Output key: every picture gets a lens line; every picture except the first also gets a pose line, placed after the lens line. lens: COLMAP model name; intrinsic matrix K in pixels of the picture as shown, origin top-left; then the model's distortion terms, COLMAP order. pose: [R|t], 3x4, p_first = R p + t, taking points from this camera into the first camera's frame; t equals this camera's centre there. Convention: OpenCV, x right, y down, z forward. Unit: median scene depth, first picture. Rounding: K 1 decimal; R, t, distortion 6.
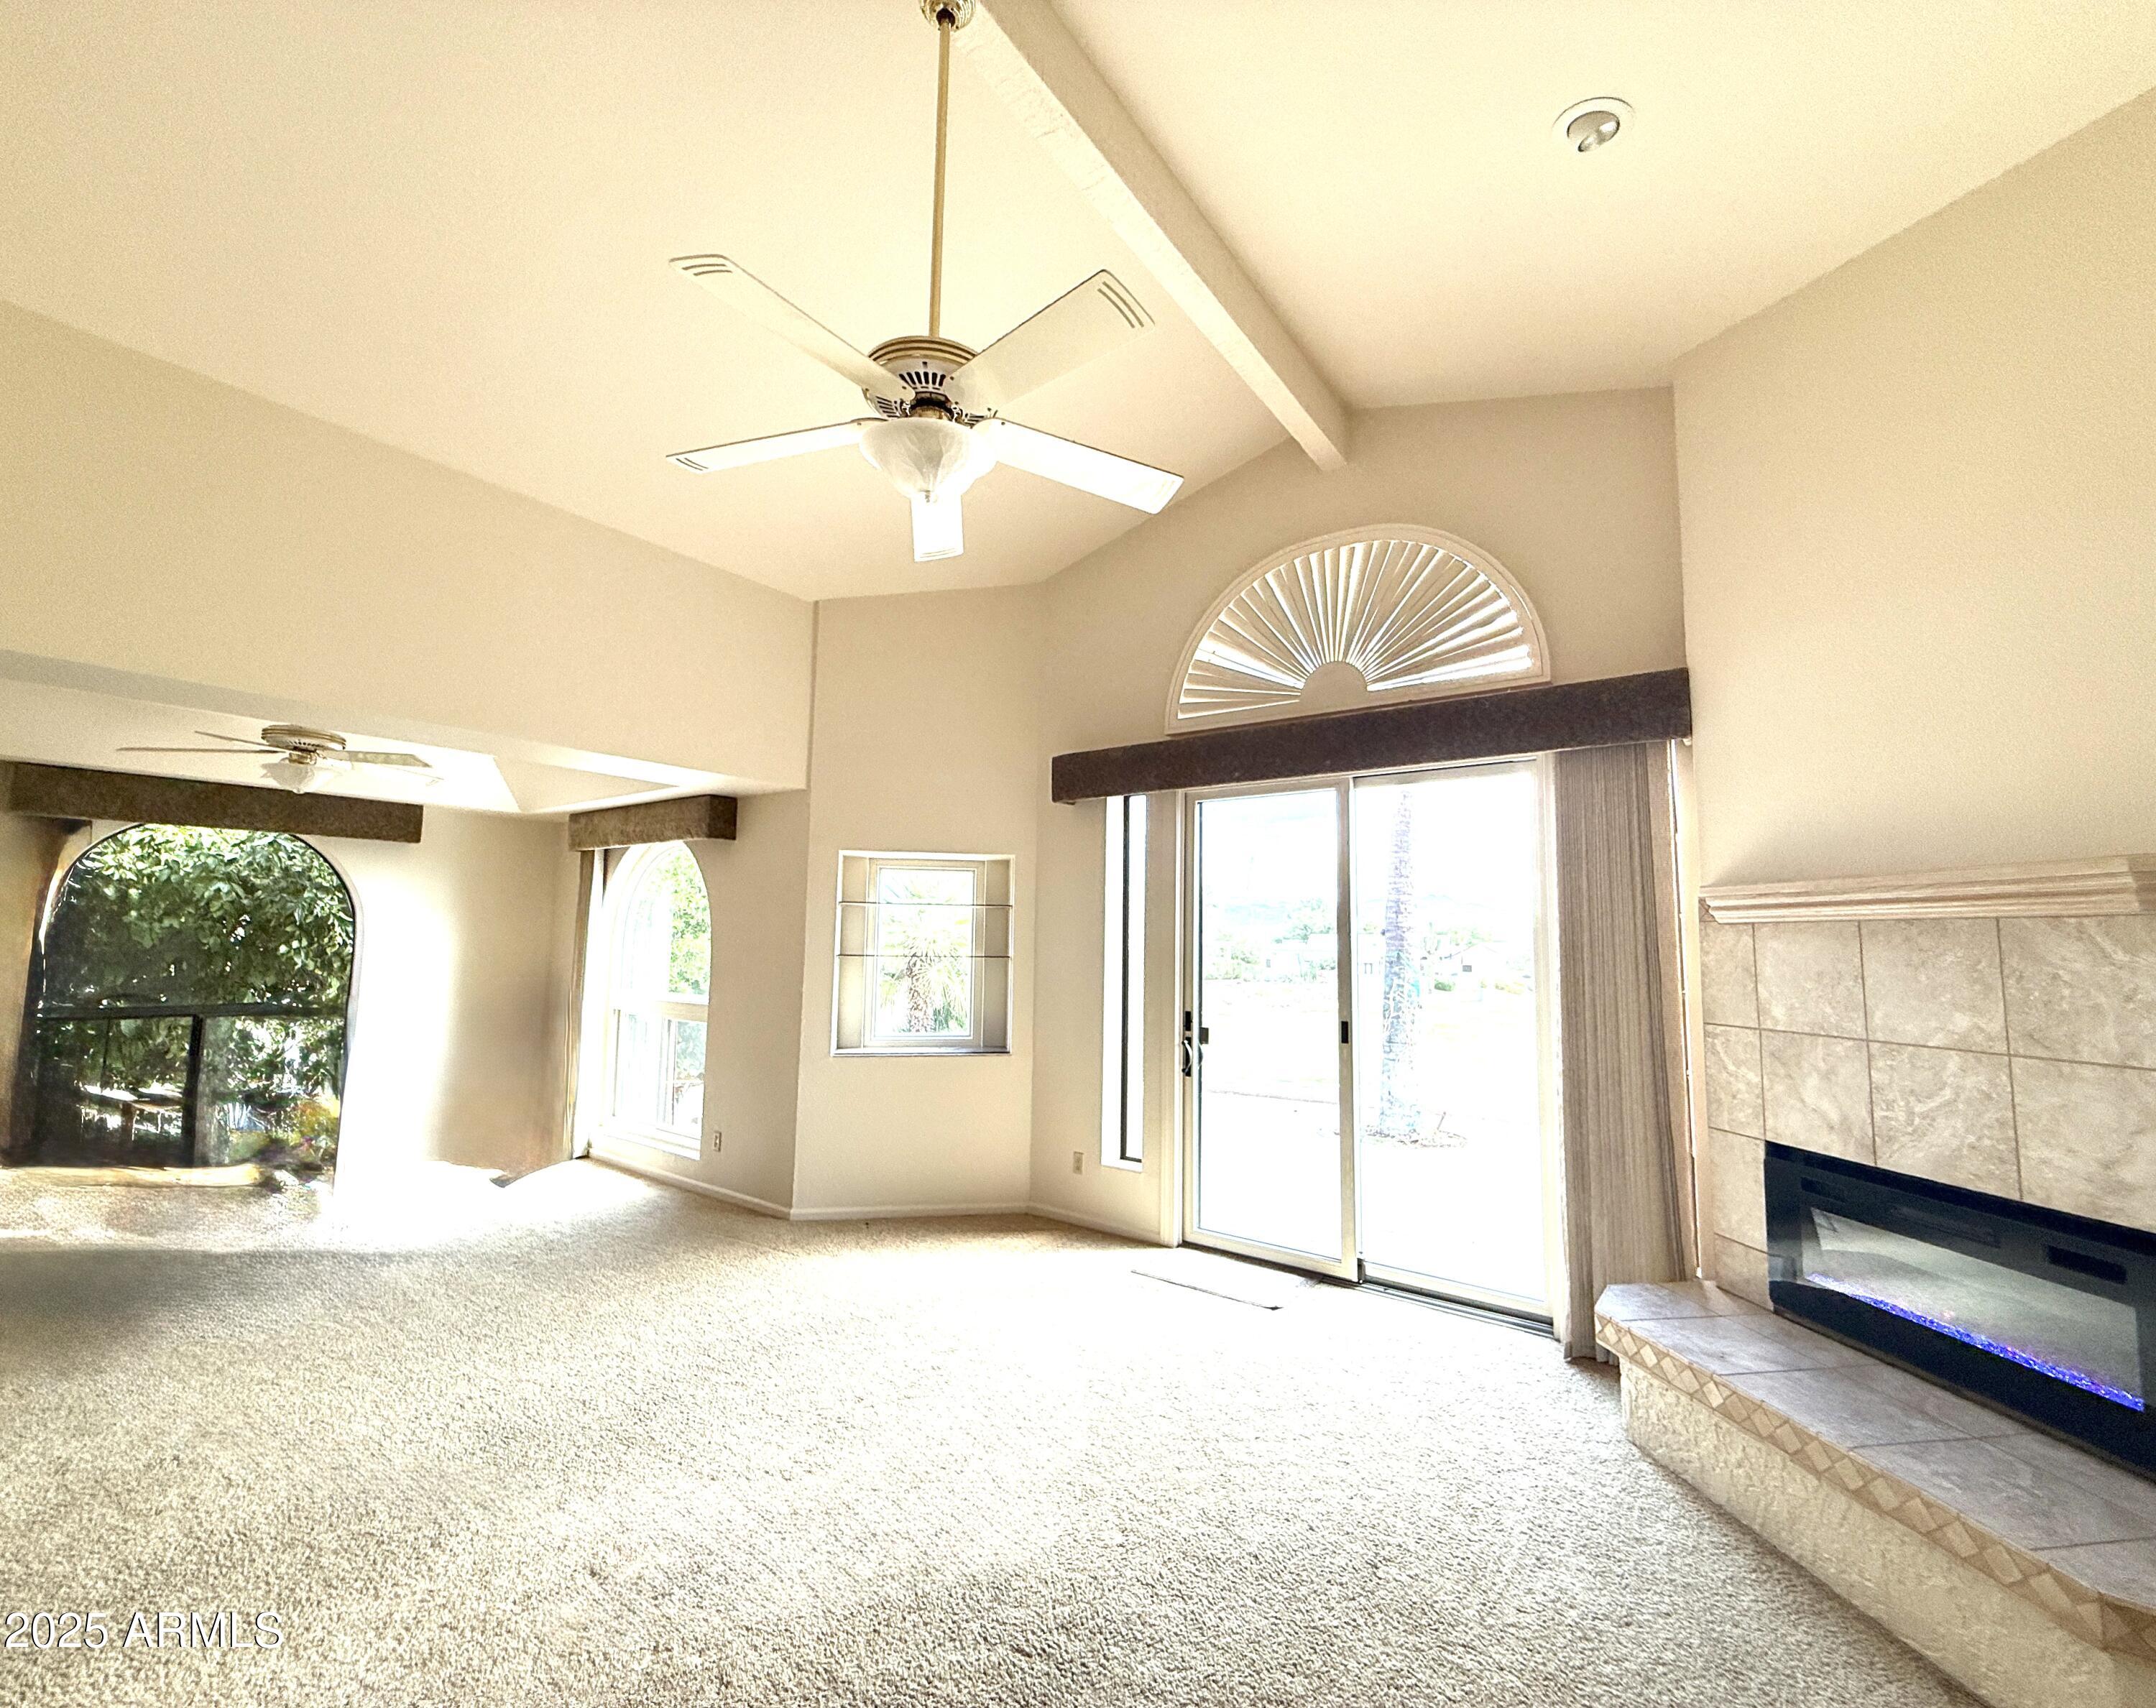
lens RADIAL K [[915.2, 0, 1094.0], [0, 915.2, 861.7], [0, 0, 1]] dist [0.001482, 0.001201]
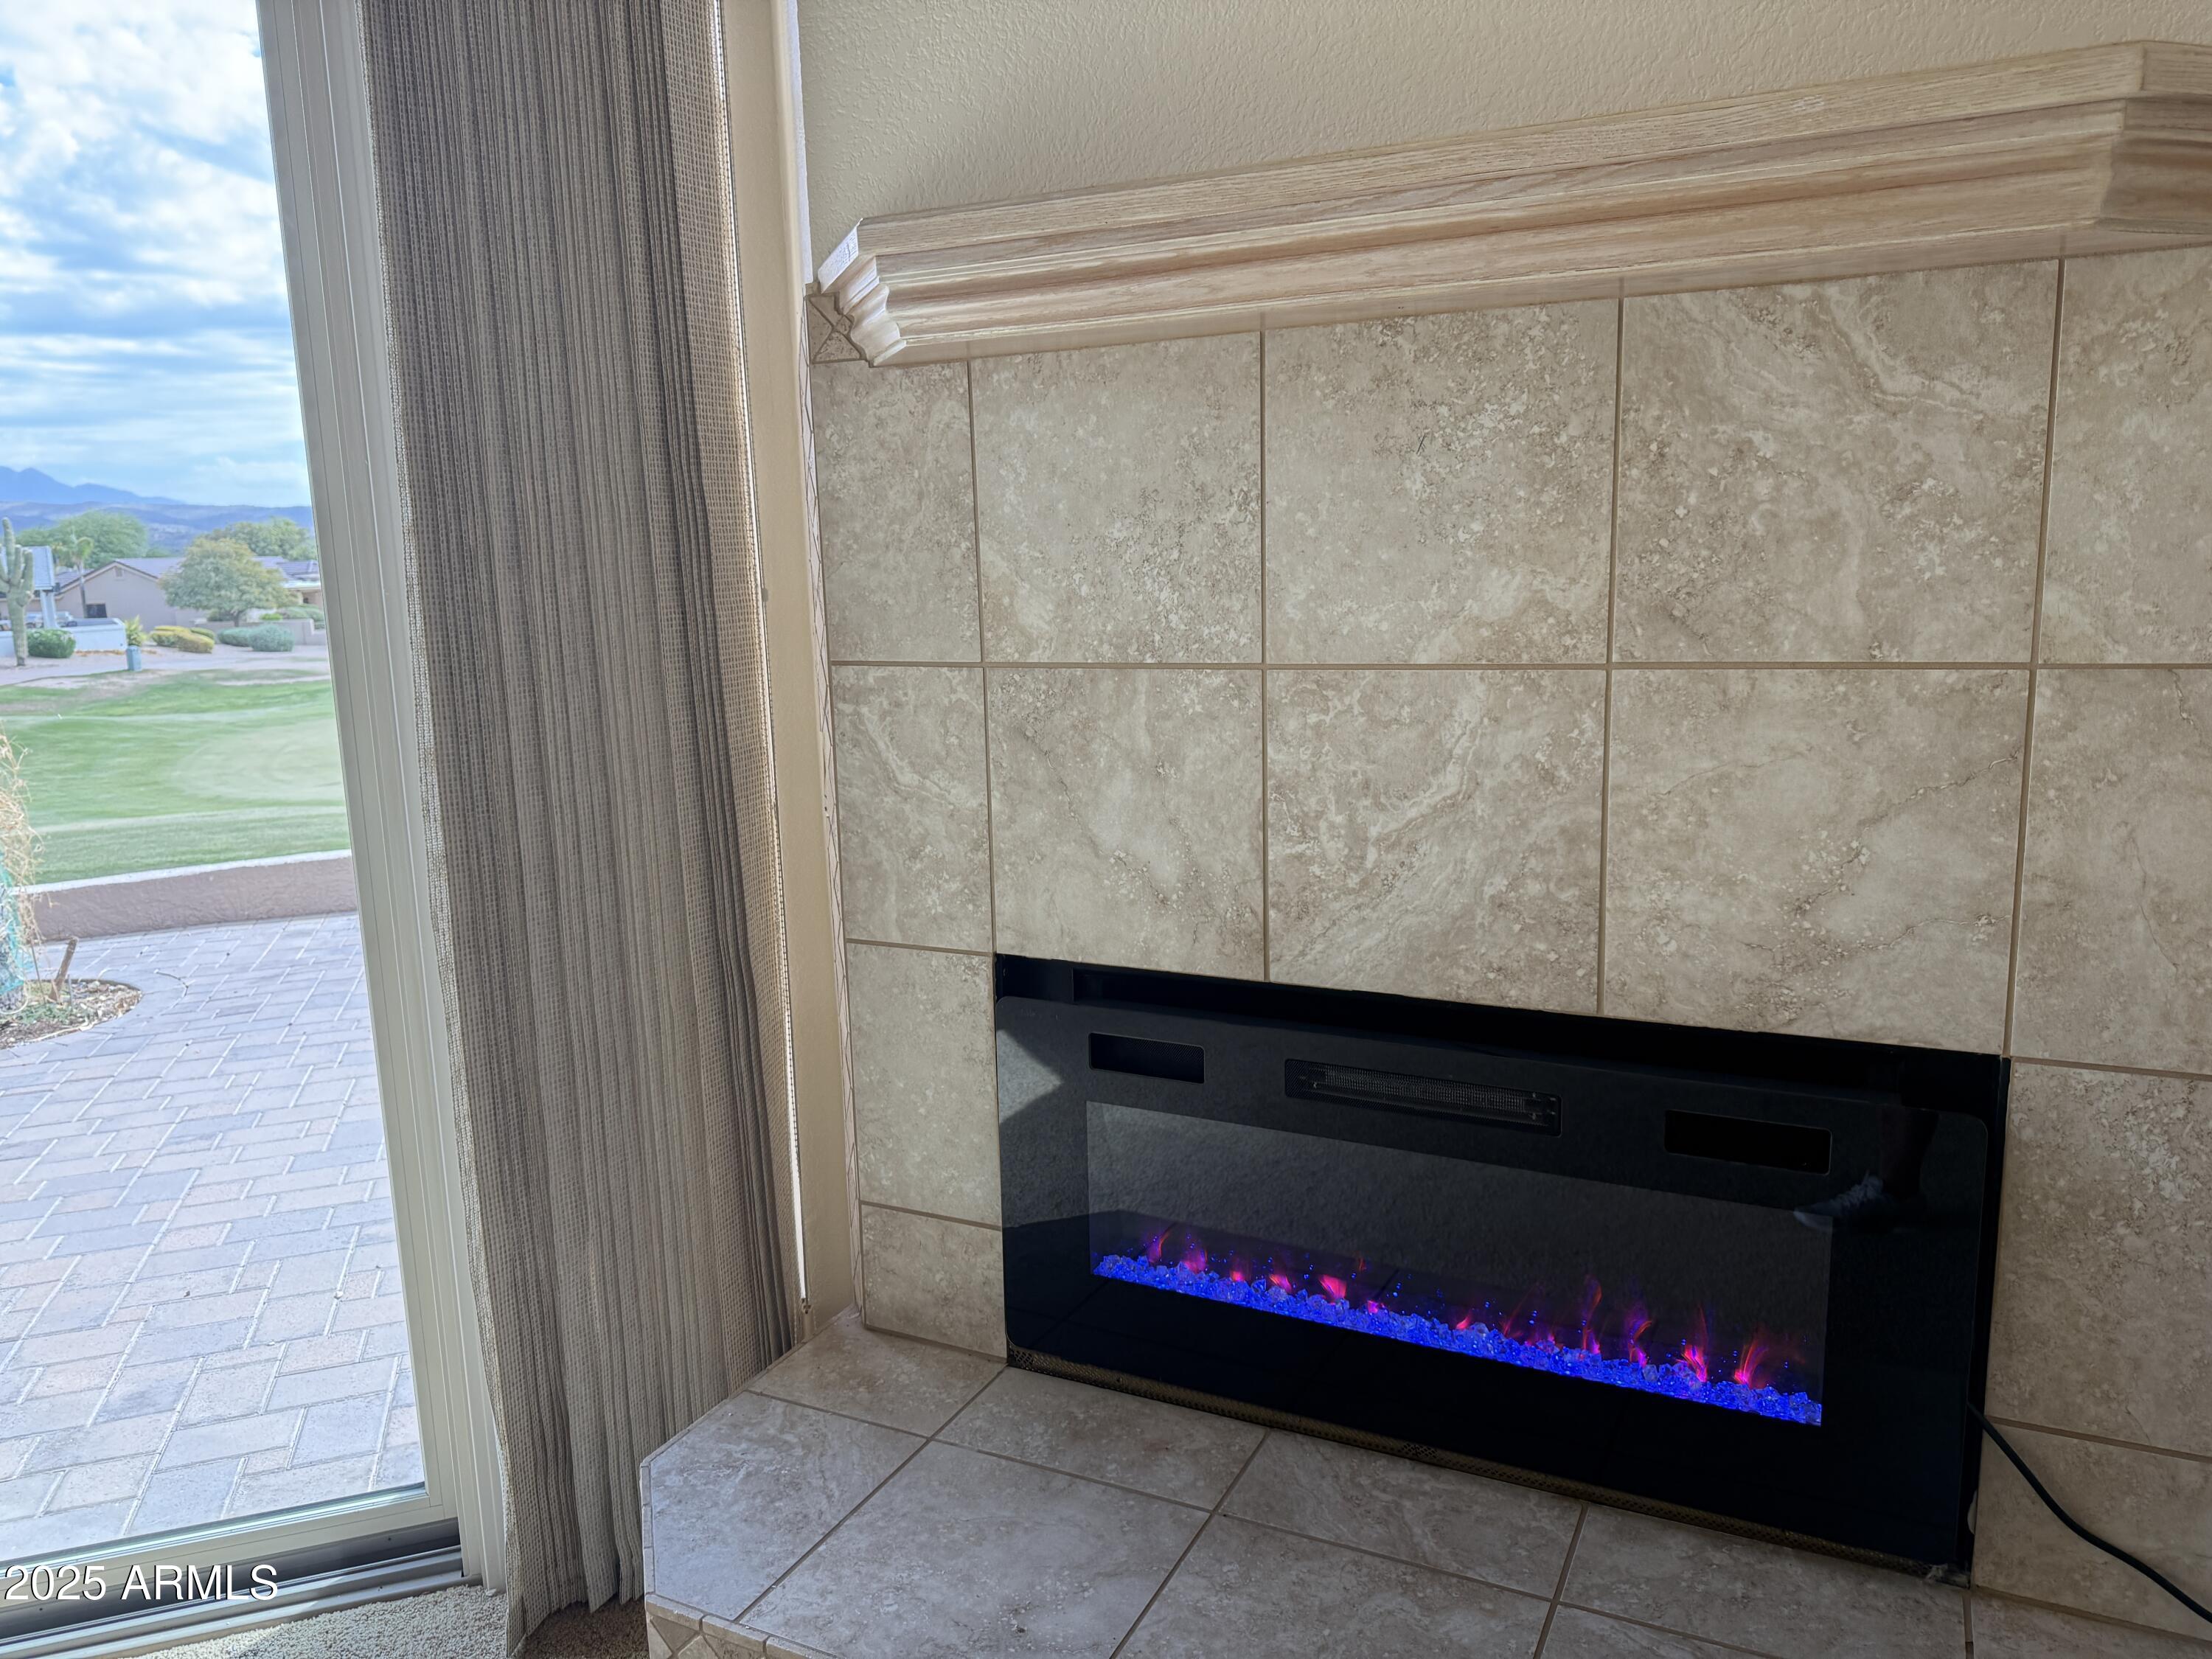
lens RADIAL K [[1549.1, 0, 1106.0], [0, 1549.1, 829.5], [0, 0, 1]] dist [0.094764, -0.140608]
pose [[0.583850, -0.169134, 0.794048, 0.271906], [-0.037495, 0.971398, 0.234480, 0.106759], [-0.810995, -0.166674, 0.560809, 0.646191]]
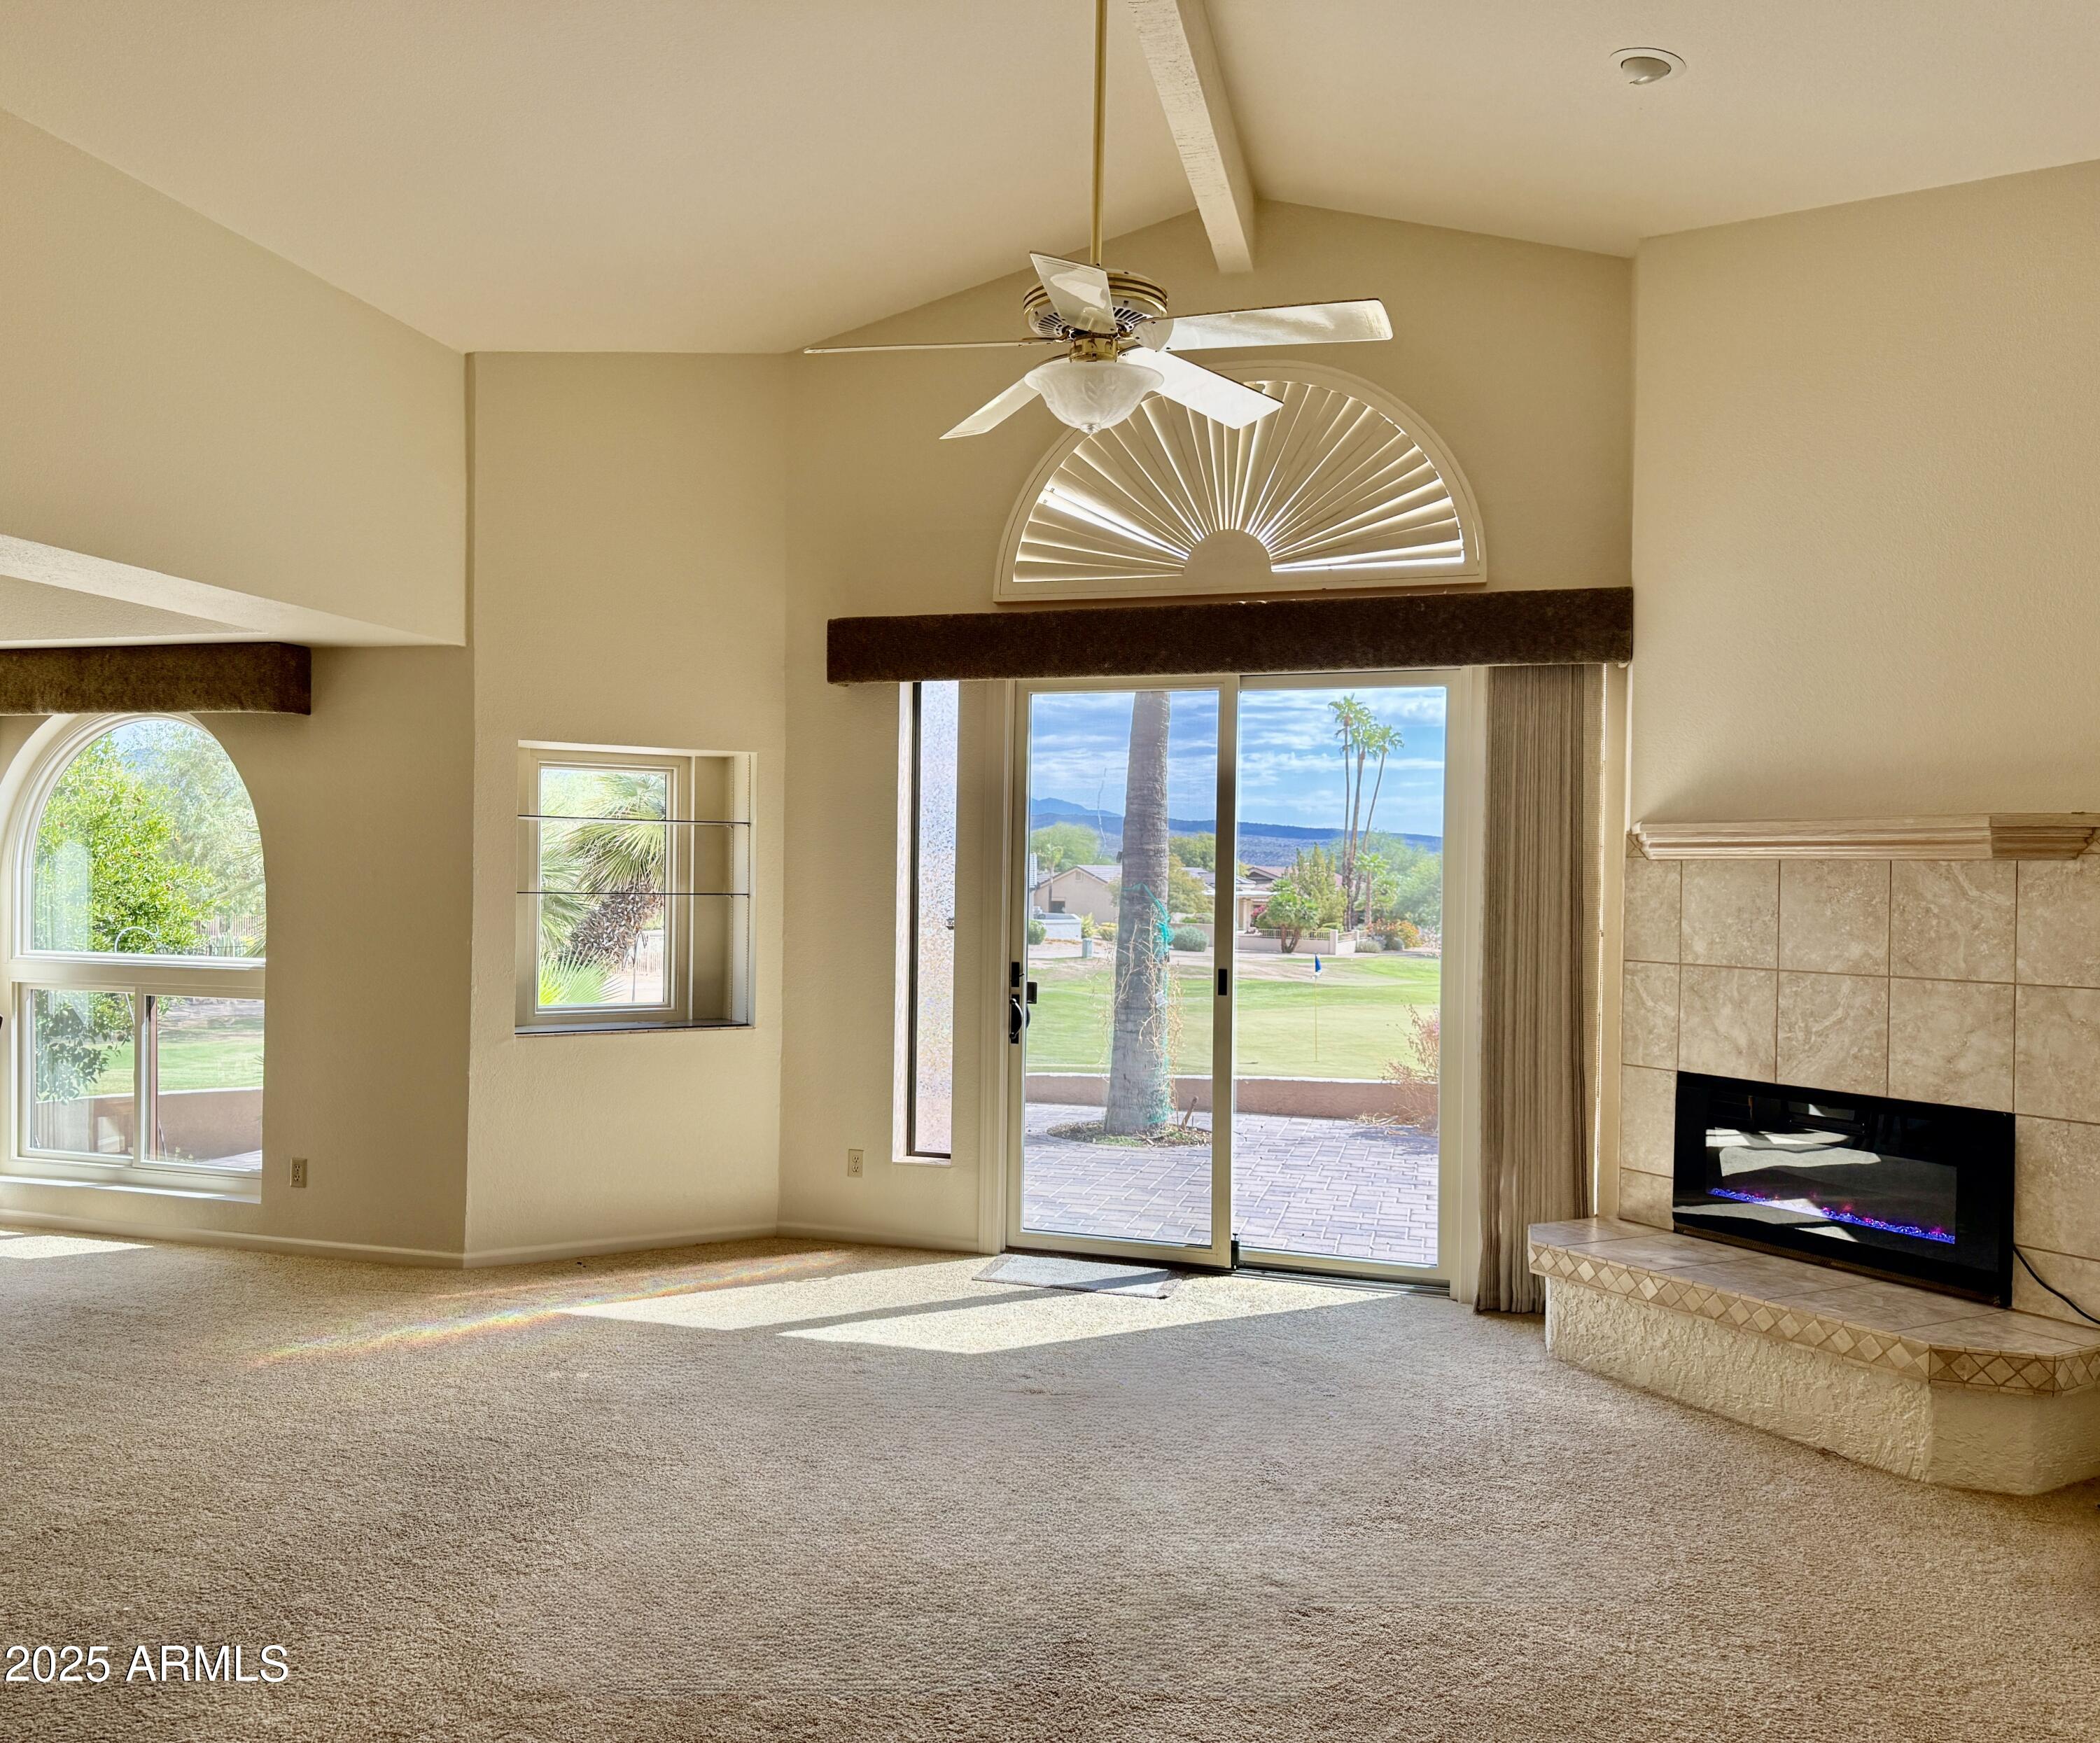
lens RADIAL K [[1616.9, 0, 908.6], [0, 1616.9, 880.2], [0, 0, 1]] dist [-0.011360, -0.005809]
pose [[0.956869, 0.003107, 0.290503, -0.656559], [-0.030776, 0.995400, 0.090724, -0.049227], [-0.288885, -0.095752, 0.952564, -0.480130]]
